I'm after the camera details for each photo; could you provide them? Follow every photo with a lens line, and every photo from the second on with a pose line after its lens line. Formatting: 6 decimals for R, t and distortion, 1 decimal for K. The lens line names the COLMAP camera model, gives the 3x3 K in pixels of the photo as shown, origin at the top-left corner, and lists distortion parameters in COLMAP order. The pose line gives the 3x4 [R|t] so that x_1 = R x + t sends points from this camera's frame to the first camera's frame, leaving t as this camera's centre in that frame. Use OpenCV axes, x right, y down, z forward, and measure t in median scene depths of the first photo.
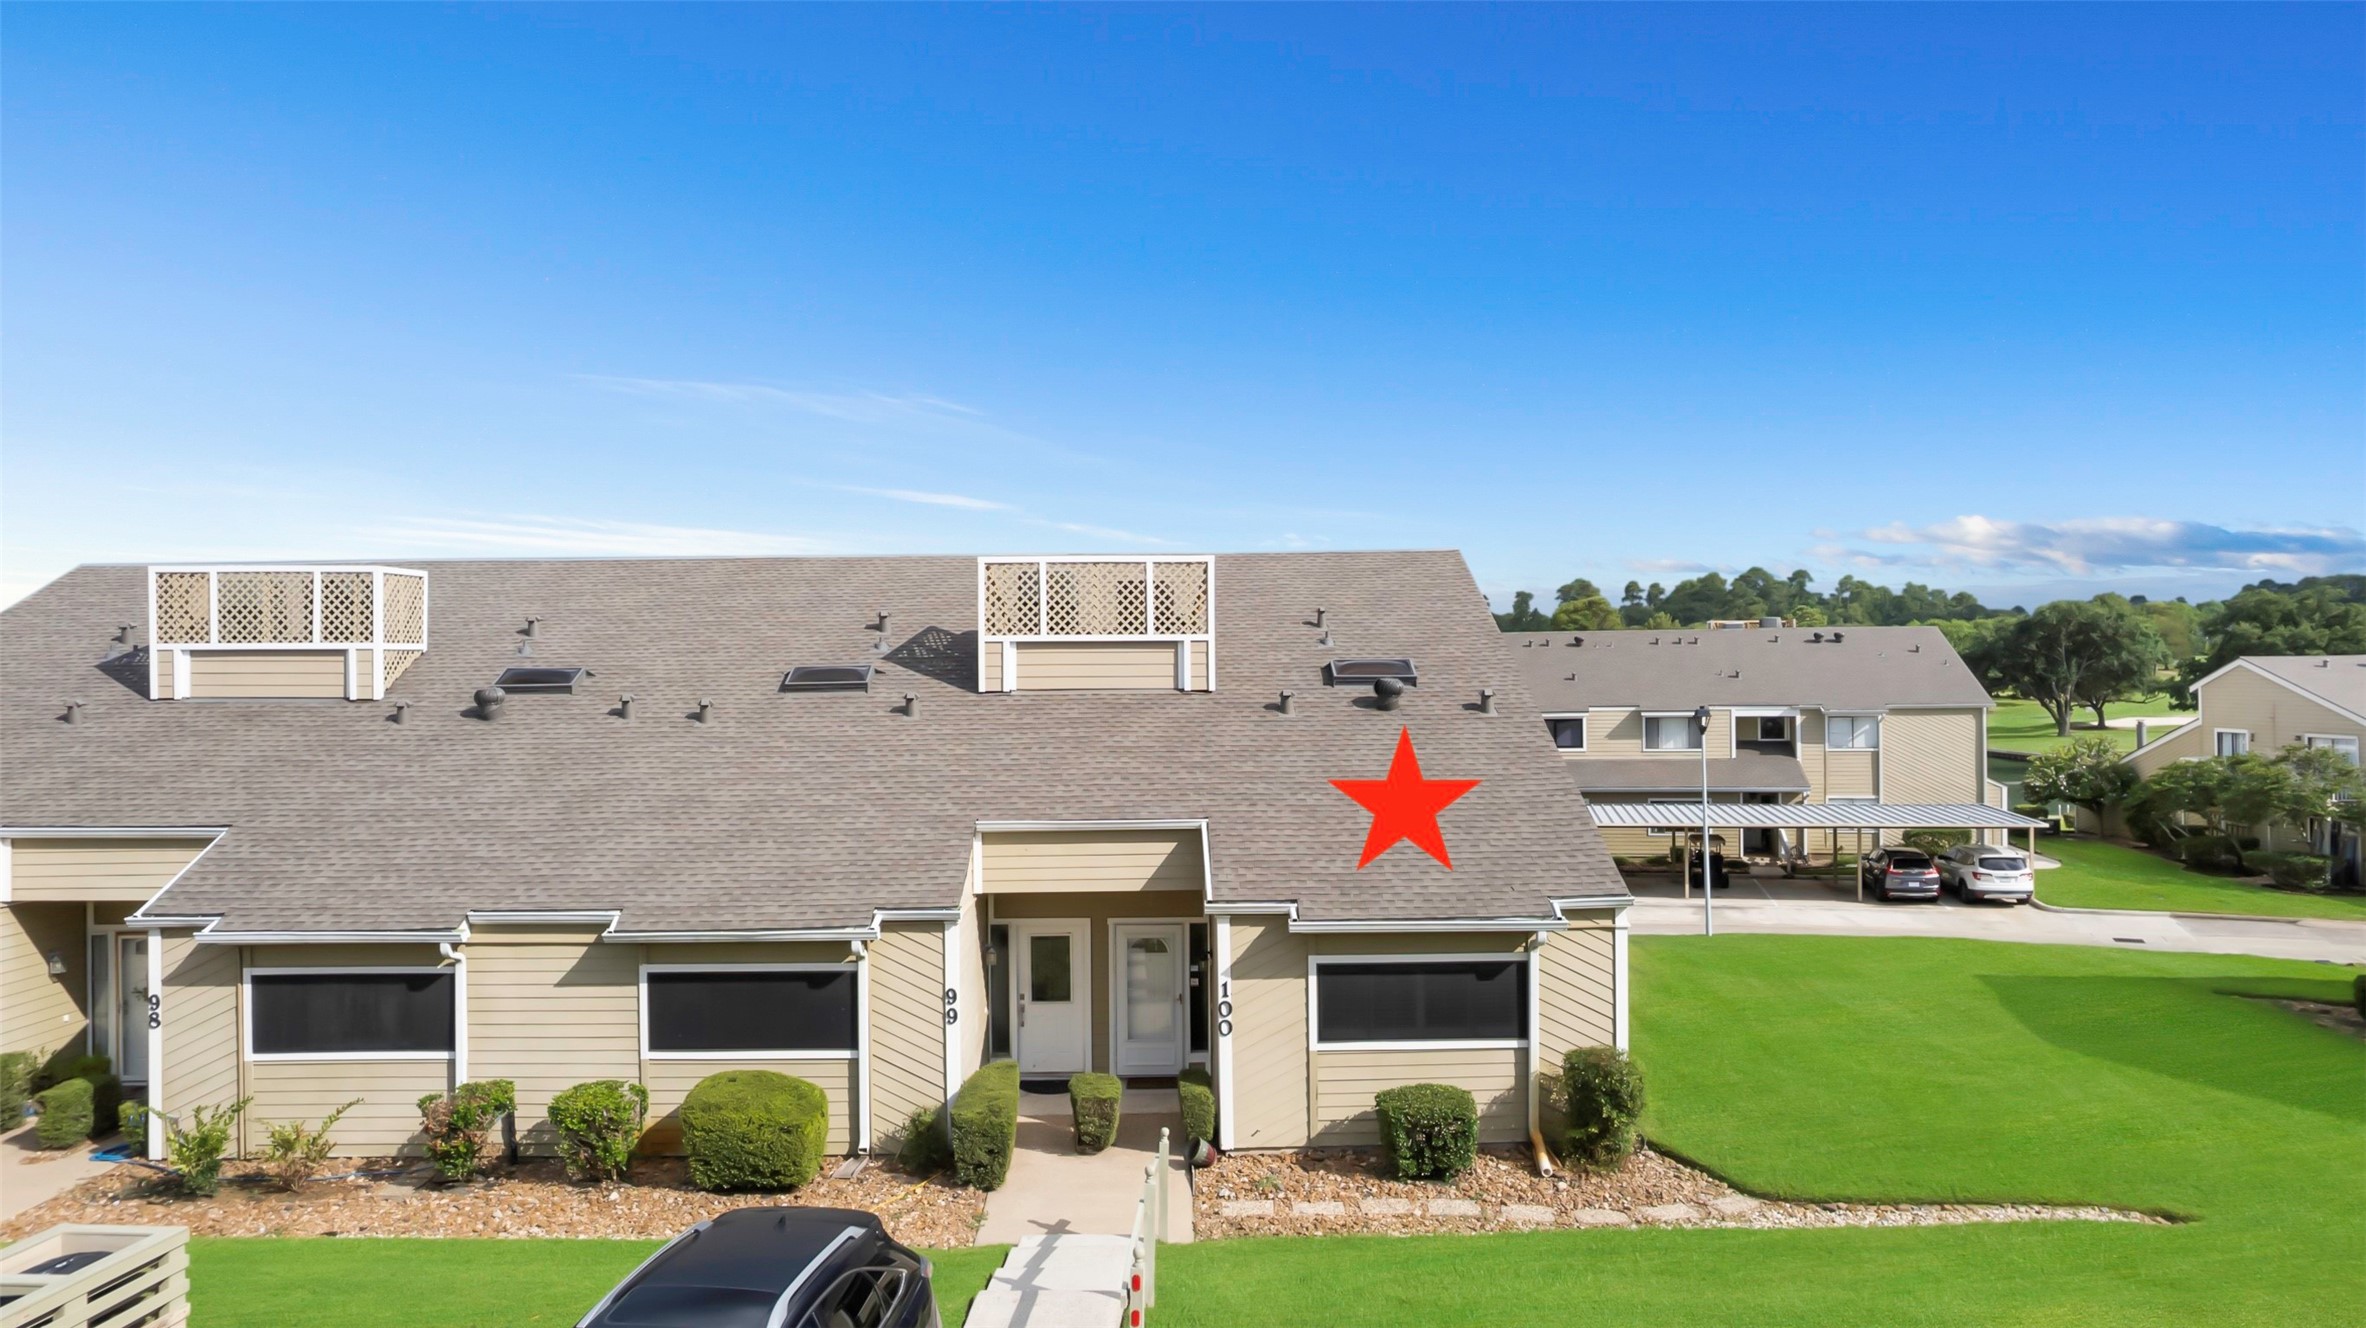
lens RADIAL K [[1508.9, 0, 1183.0], [0, 1508.9, 664.0], [0, 0, 1]] dist [-0.040424, -0.000306]
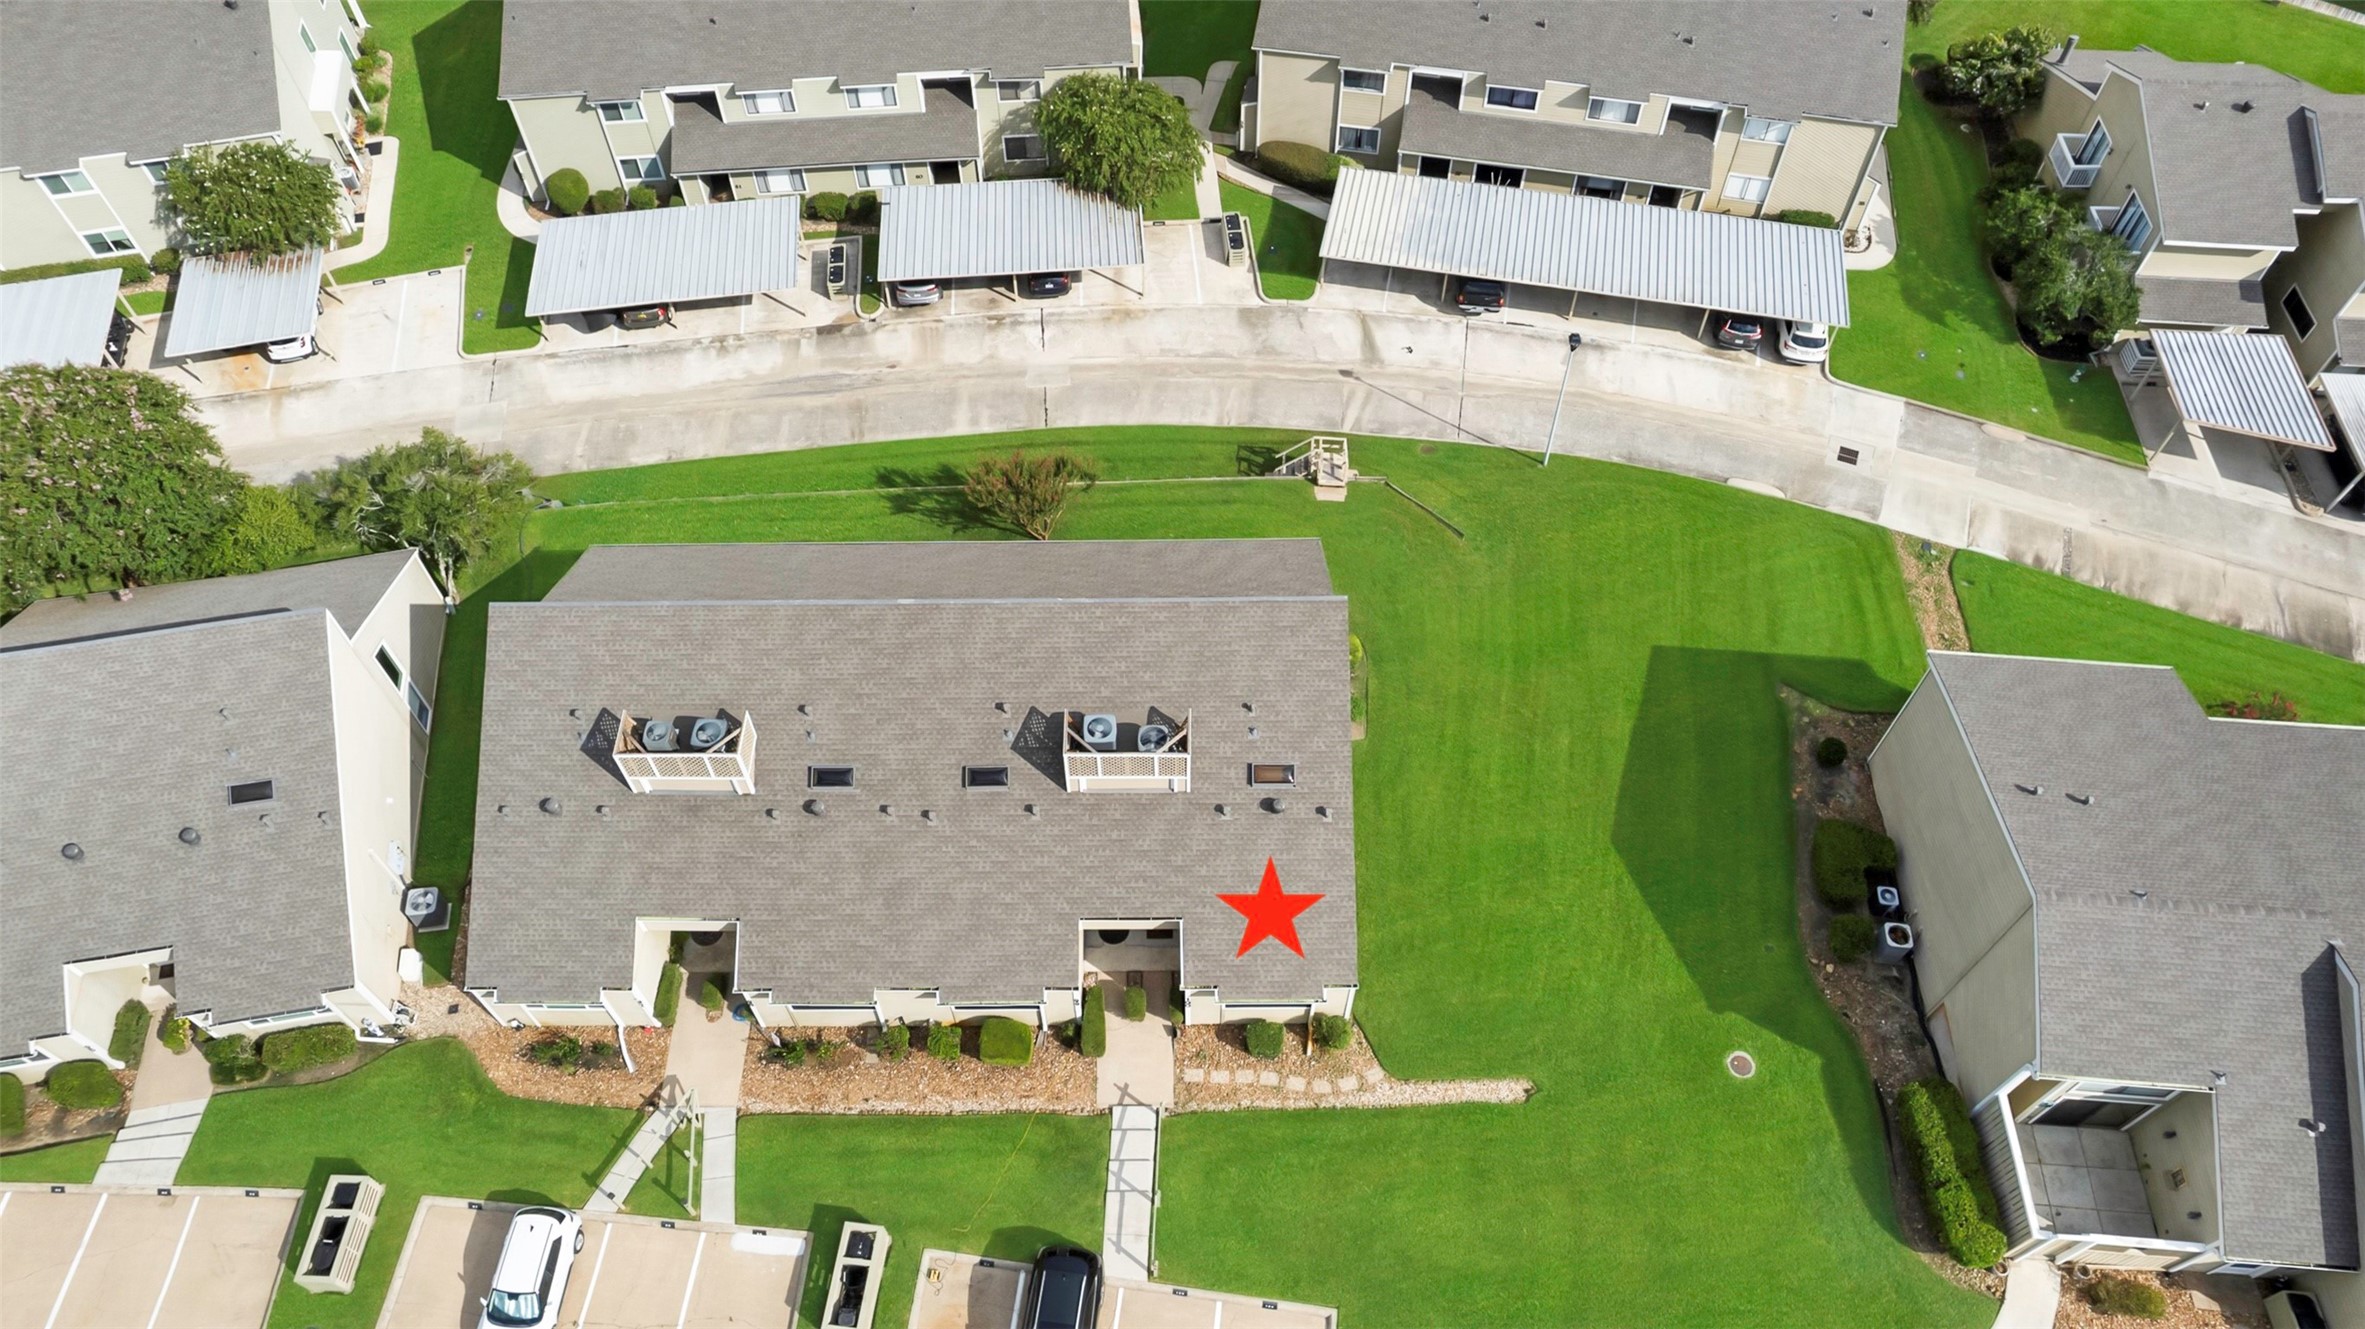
lens RADIAL K [[1508.3, 0, 1182.5], [0, 1508.3, 664.5], [0, 0, 1]] dist [-0.040424, -0.000306]
pose [[0.999893, 0.012179, 0.008094, -0.006585], [-0.013671, 0.582031, 0.813052, -1.696318], [0.005191, -0.813076, 0.582135, 0.013682]]
